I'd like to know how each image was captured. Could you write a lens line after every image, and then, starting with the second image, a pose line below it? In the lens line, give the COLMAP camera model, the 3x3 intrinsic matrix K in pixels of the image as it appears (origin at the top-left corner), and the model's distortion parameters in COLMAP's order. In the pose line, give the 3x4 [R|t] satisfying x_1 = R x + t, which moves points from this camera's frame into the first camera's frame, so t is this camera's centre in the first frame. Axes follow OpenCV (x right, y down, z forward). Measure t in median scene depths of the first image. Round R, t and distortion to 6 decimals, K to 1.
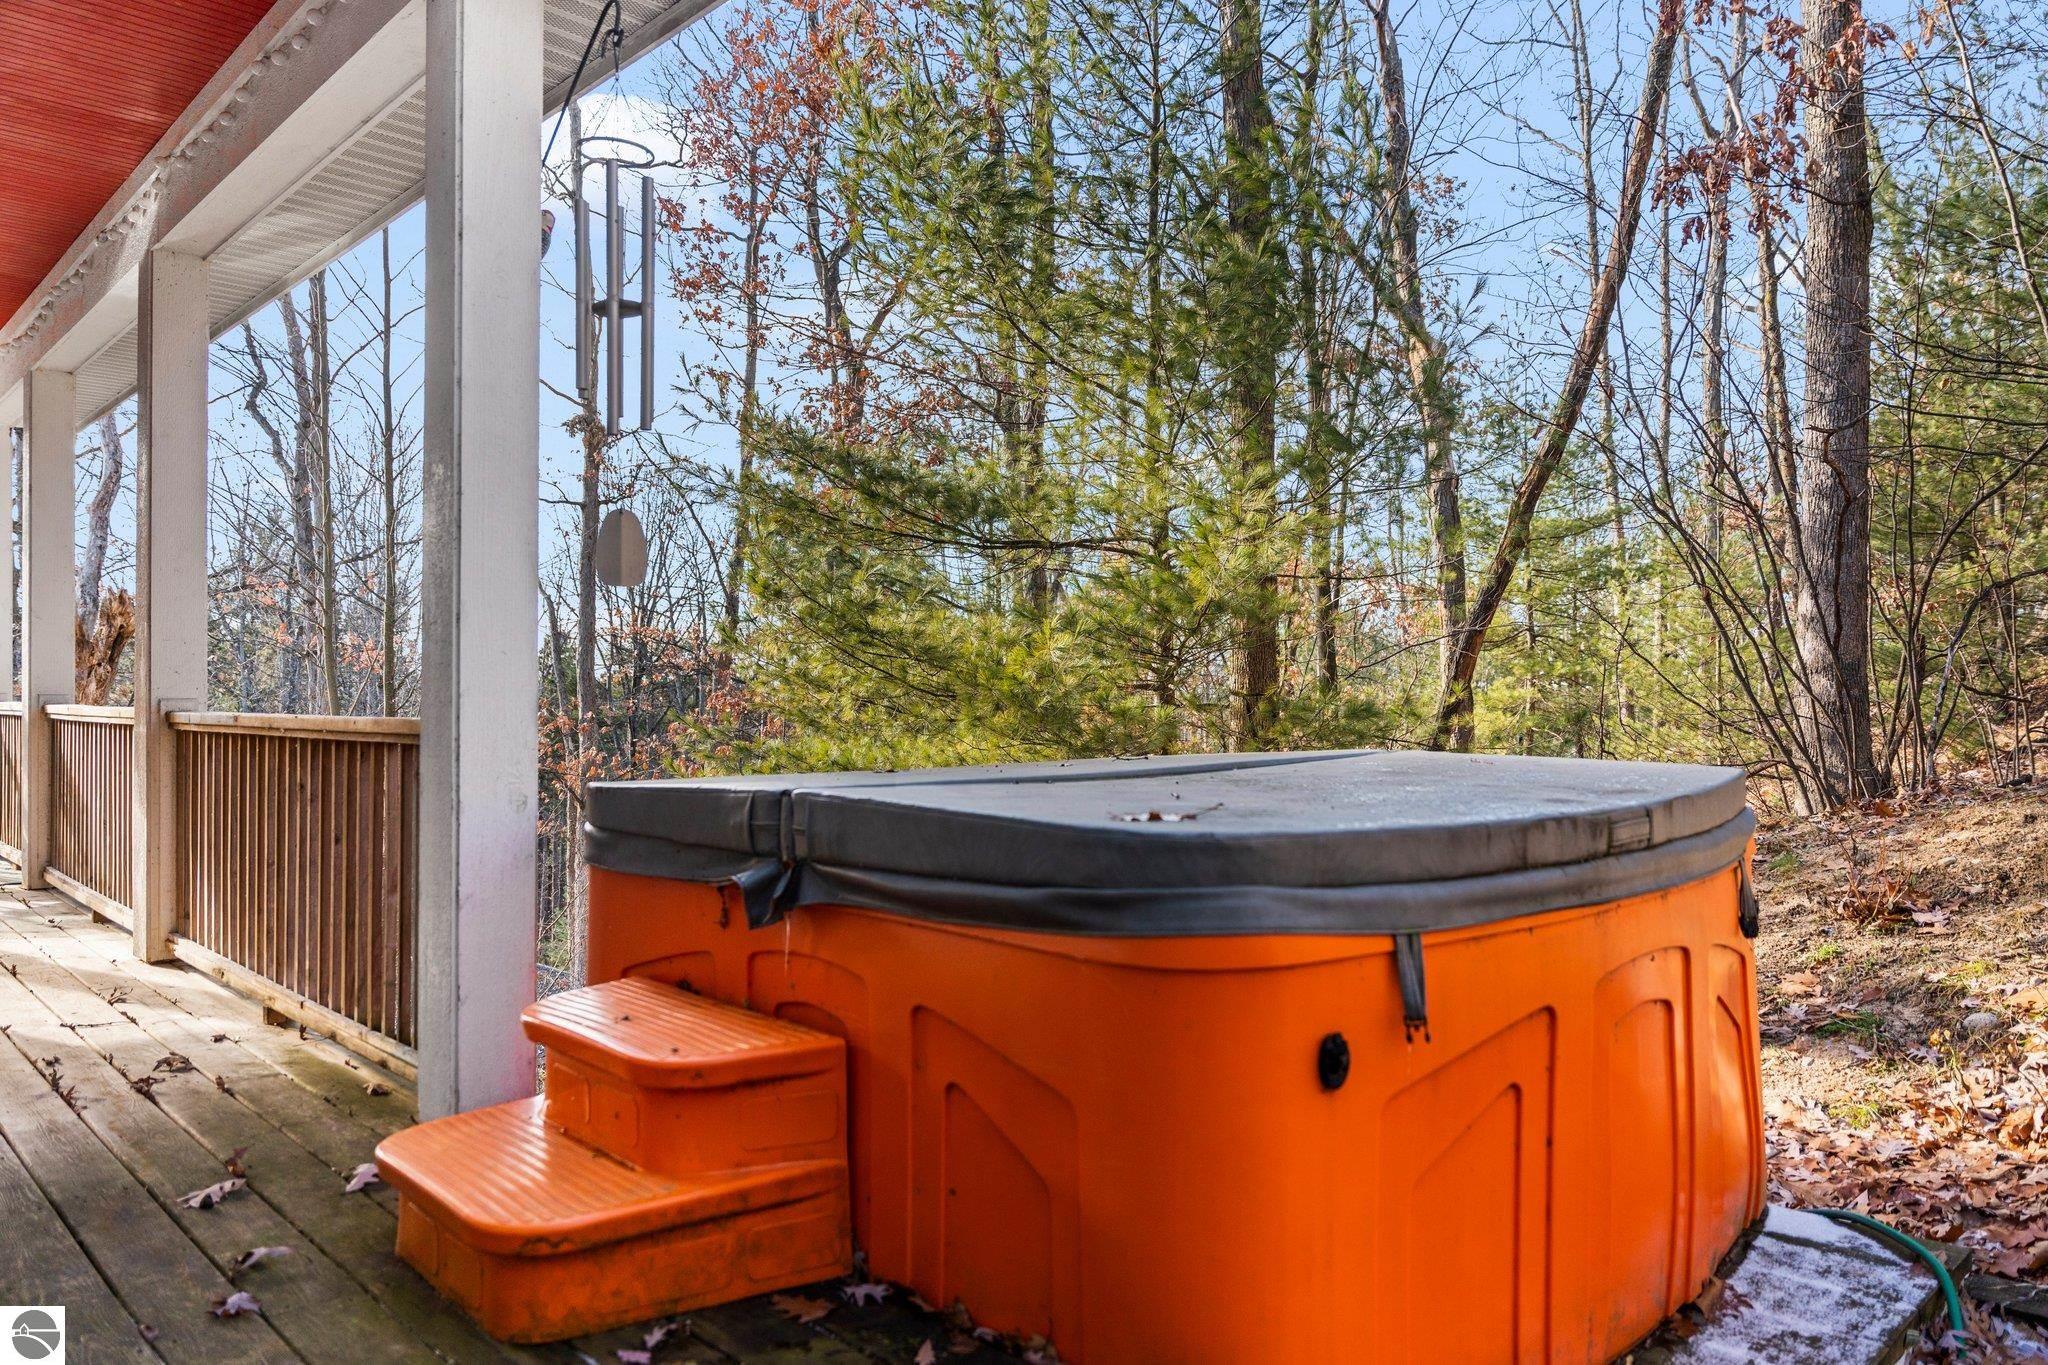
lens RADIAL K [[1408.8, 0, 1125.4], [0, 1408.8, 680.8], [0, 0, 1]] dist [-0.008468, -0.000589]
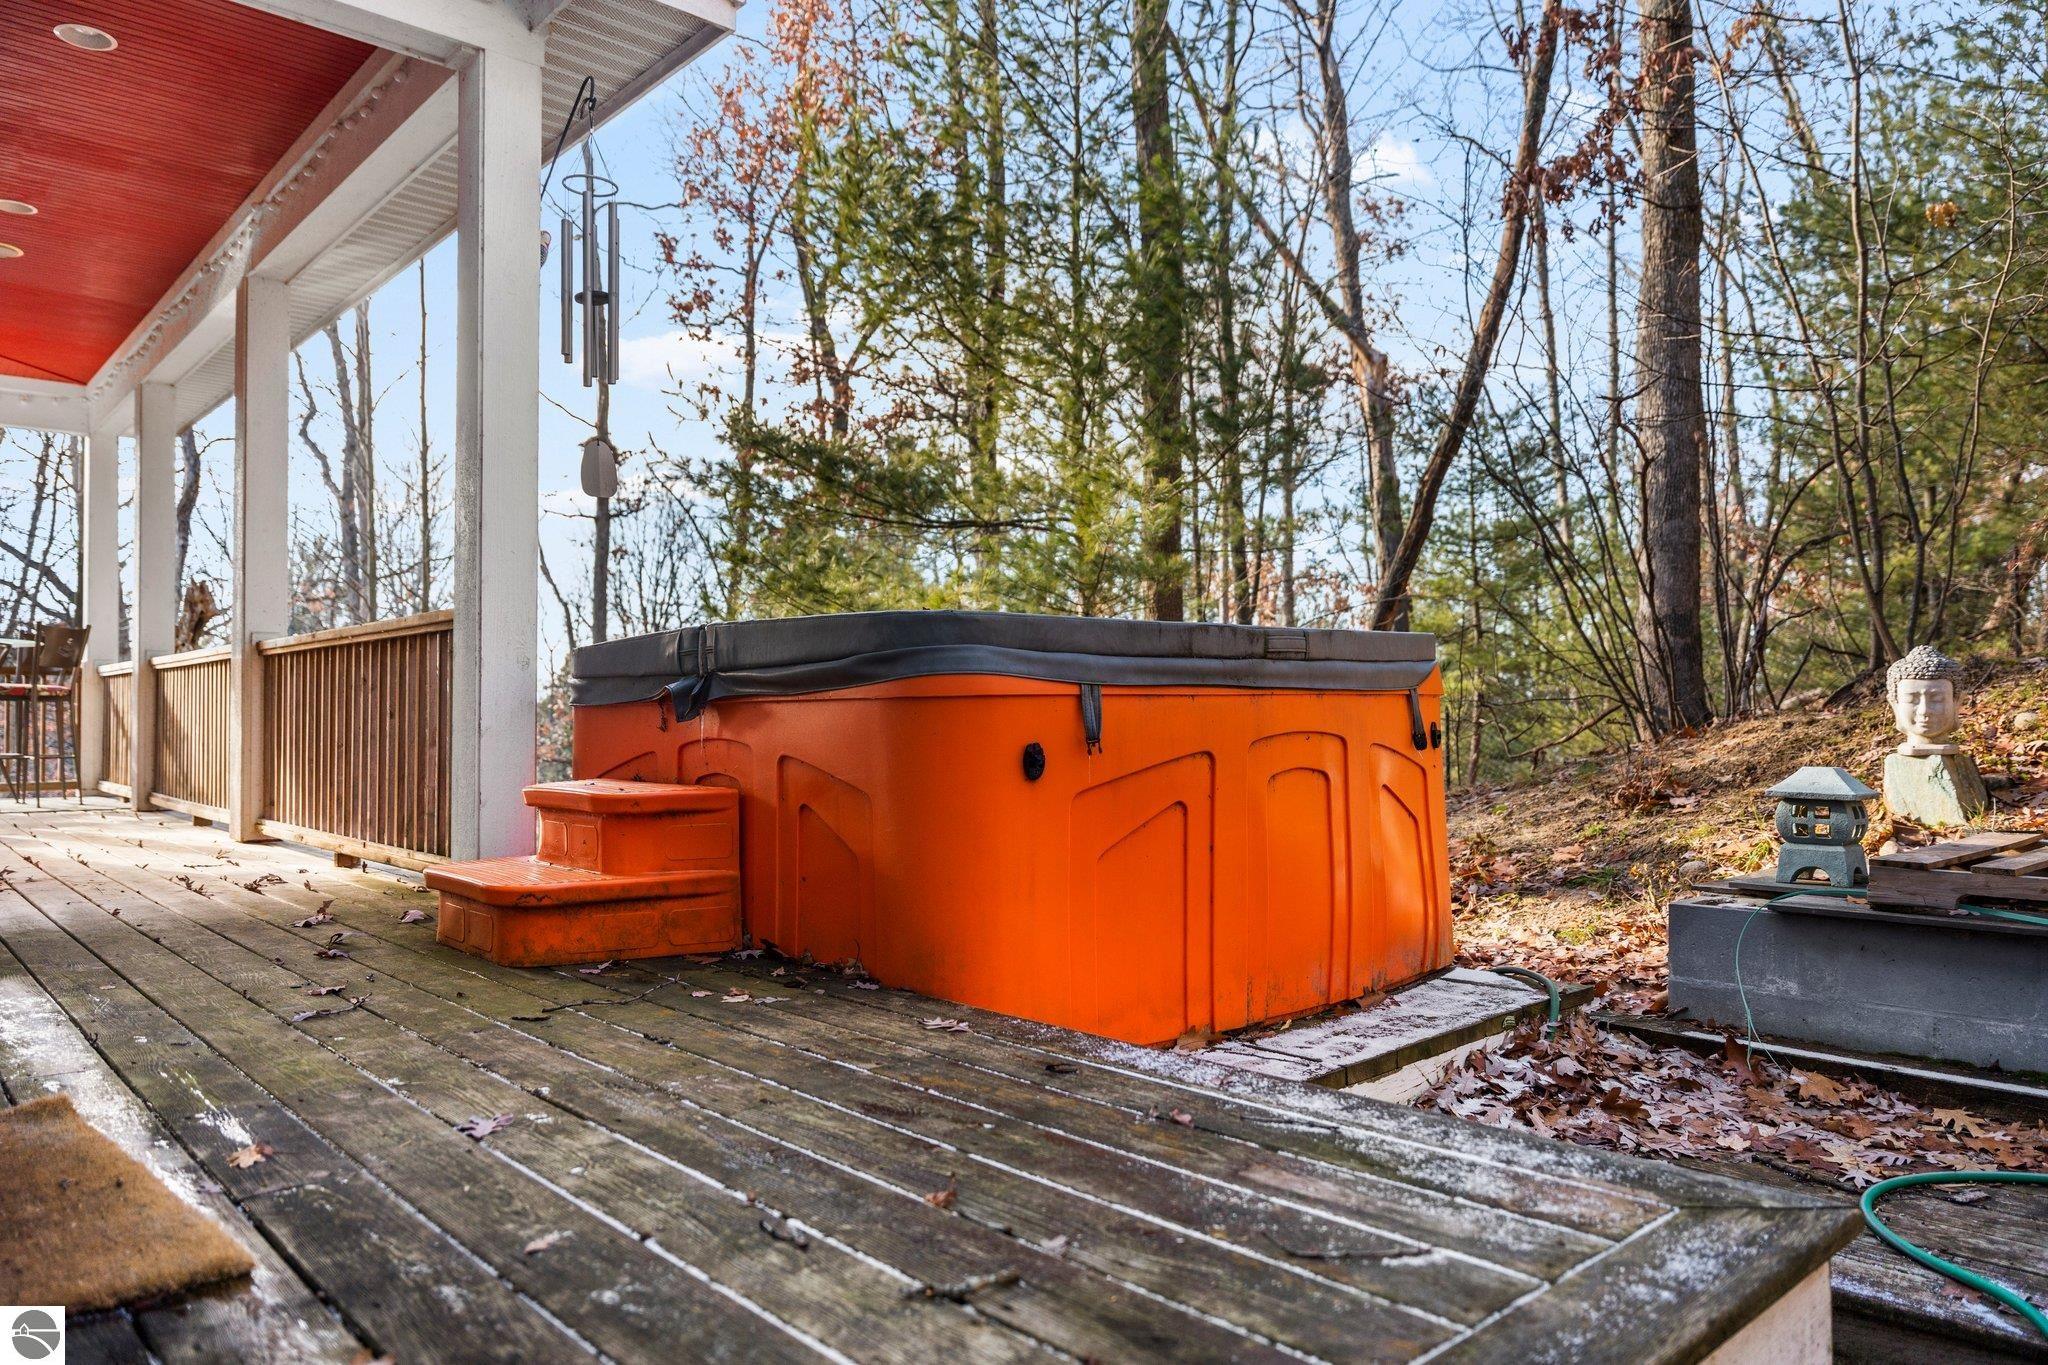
lens RADIAL K [[1364.5, 0, 1024.0], [0, 1364.5, 682.5], [0, 0, 1]] dist [-0.003388, -0.002852]
pose [[0.997744, -0.002780, -0.067082, 0.085577], [0.002076, 0.999942, -0.010561, 0.072451], [0.067108, 0.010398, 0.997692, -0.173550]]
